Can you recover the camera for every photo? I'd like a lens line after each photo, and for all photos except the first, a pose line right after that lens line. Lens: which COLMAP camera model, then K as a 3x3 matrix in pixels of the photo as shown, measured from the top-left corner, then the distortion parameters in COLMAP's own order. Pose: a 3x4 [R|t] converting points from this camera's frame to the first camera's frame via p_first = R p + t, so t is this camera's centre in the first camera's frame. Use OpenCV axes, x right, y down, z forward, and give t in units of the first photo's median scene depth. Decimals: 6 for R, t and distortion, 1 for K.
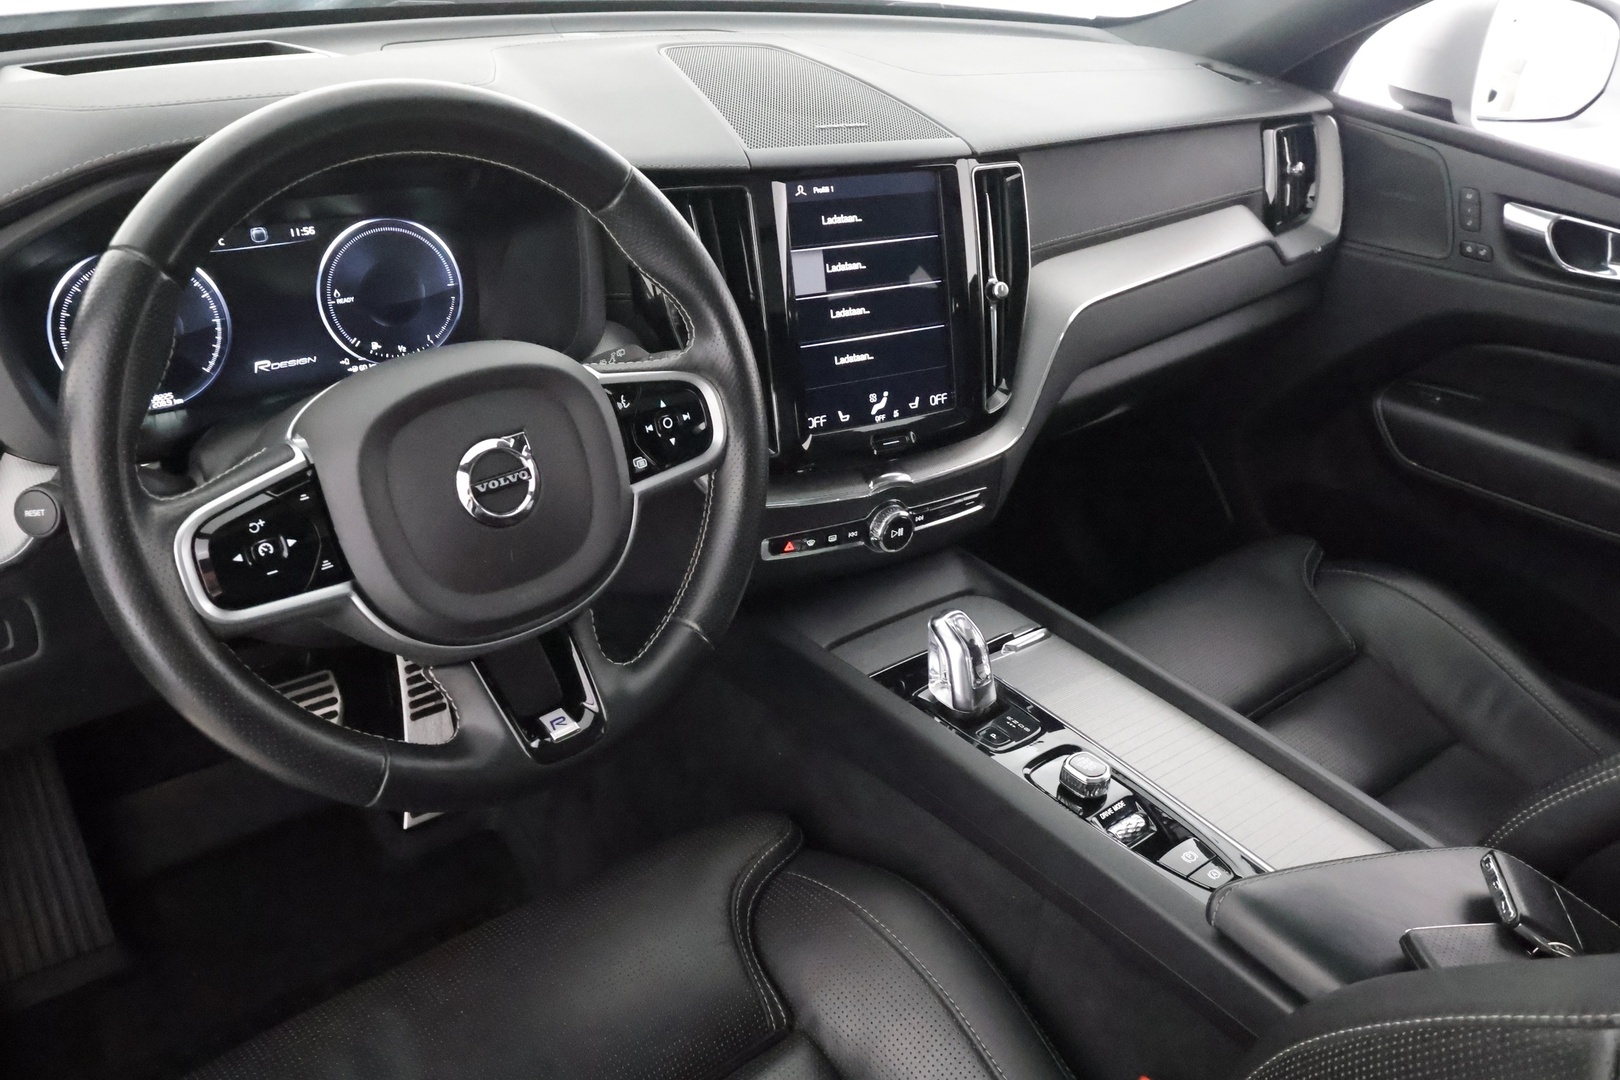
lens RADIAL K [[1246.4, 0, 788.6], [0, 1246.4, 544.0], [0, 0, 1]] dist [0.004469, 0.003424]
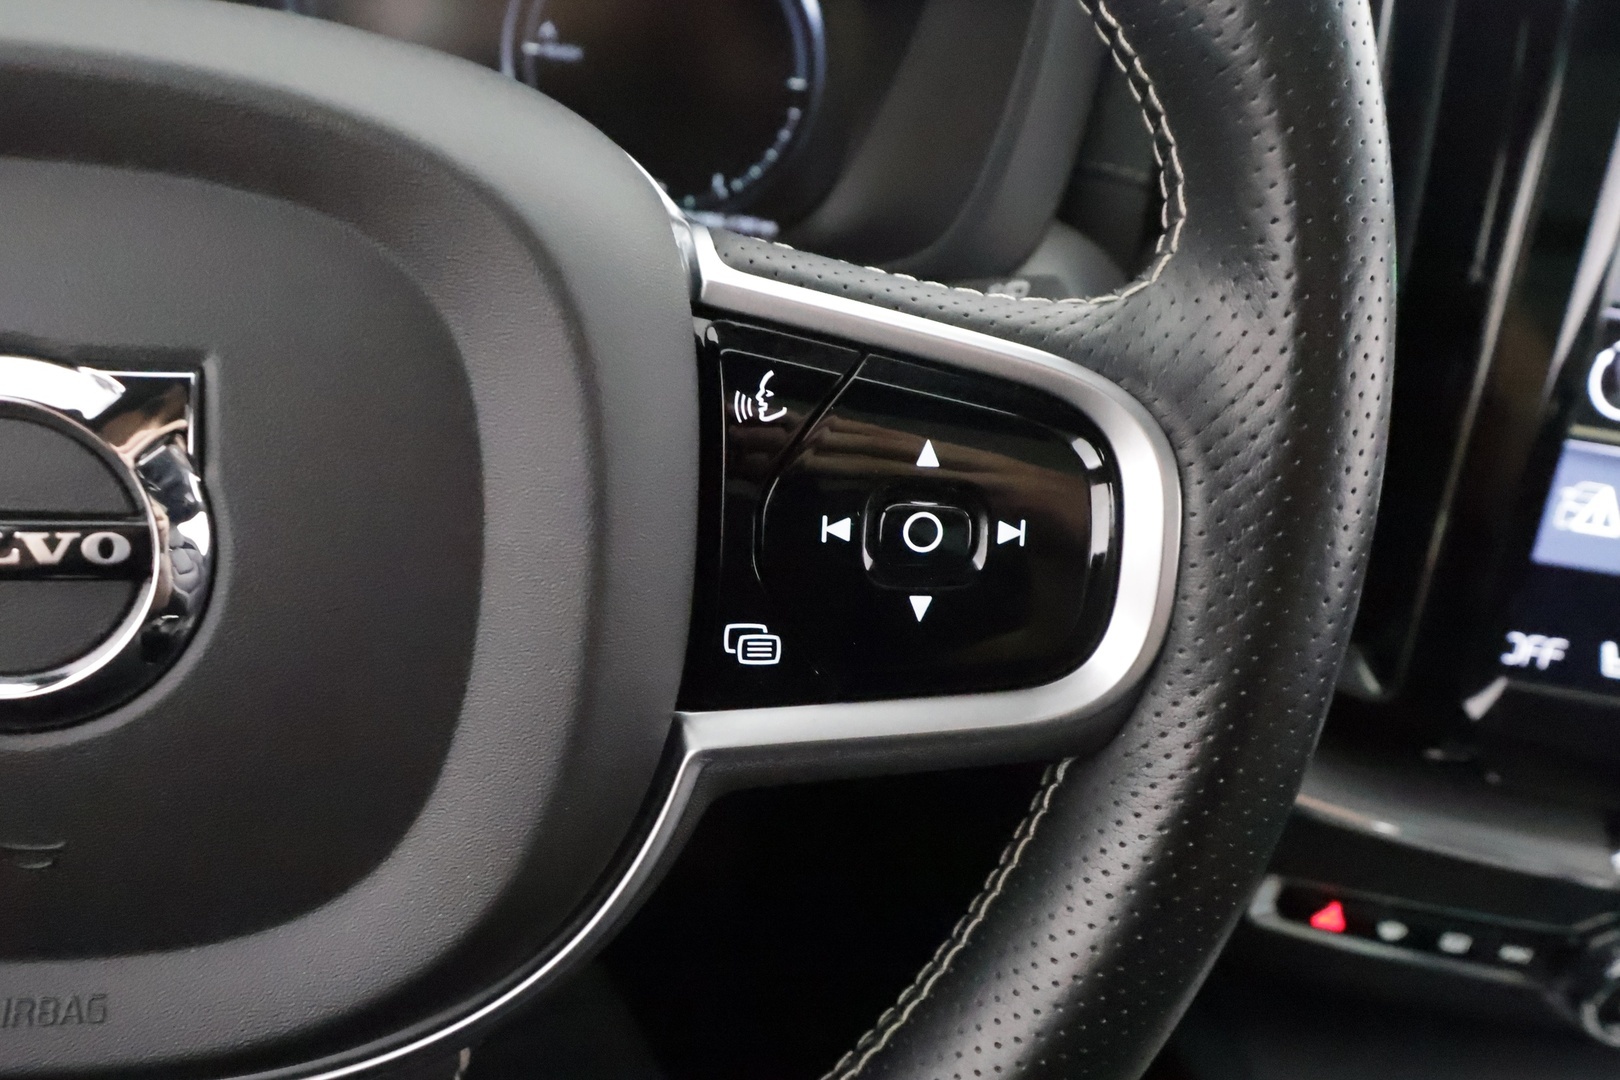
lens RADIAL K [[1246.4, 0, 788.6], [0, 1246.4, 544.0], [0, 0, 1]] dist [0.004469, 0.003424]
pose [[0.824451, 0.345689, -0.448084, -0.004320], [-0.349406, 0.933762, 0.077492, -0.077578], [0.445192, 0.092675, 0.890626, 0.564975]]
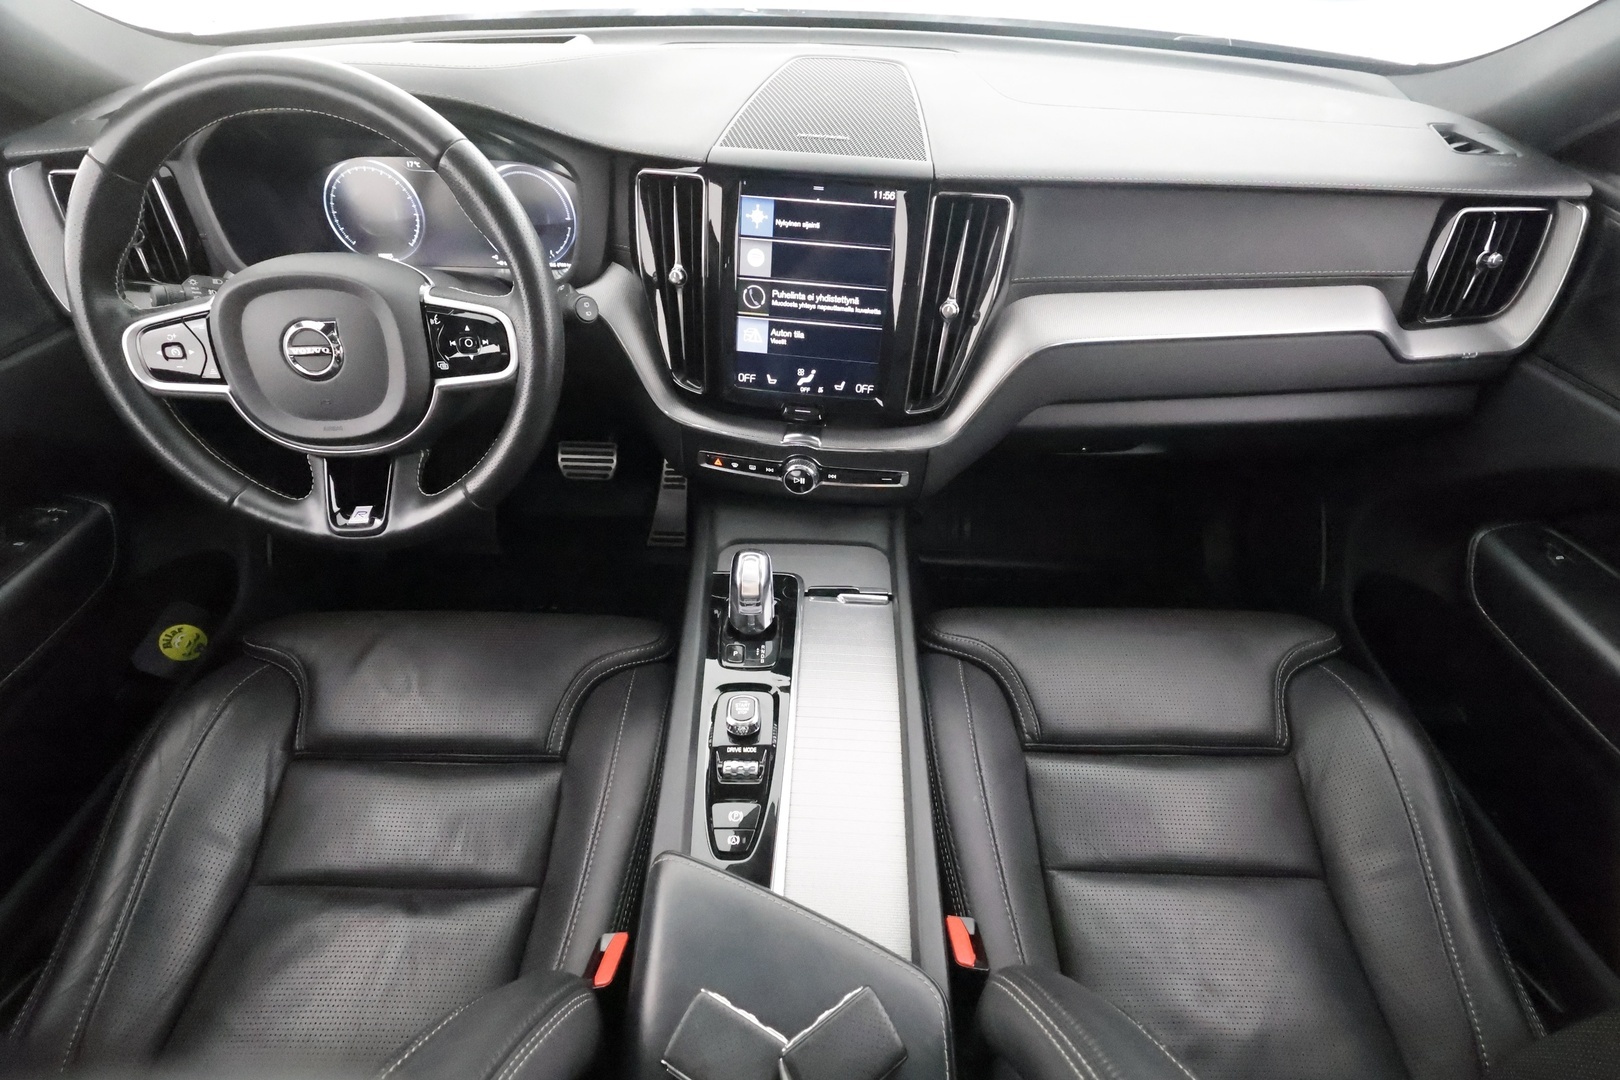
lens RADIAL K [[746.5, 0, 811.9], [0, 746.5, 534.1], [0, 0, 1]] dist [-0.001069, 0.000059]
pose [[0.778796, 0.382738, -0.496979, 0.513086], [-0.284651, 0.921643, 0.263719, -0.168918], [0.558973, -0.063918, 0.826719, 0.379599]]
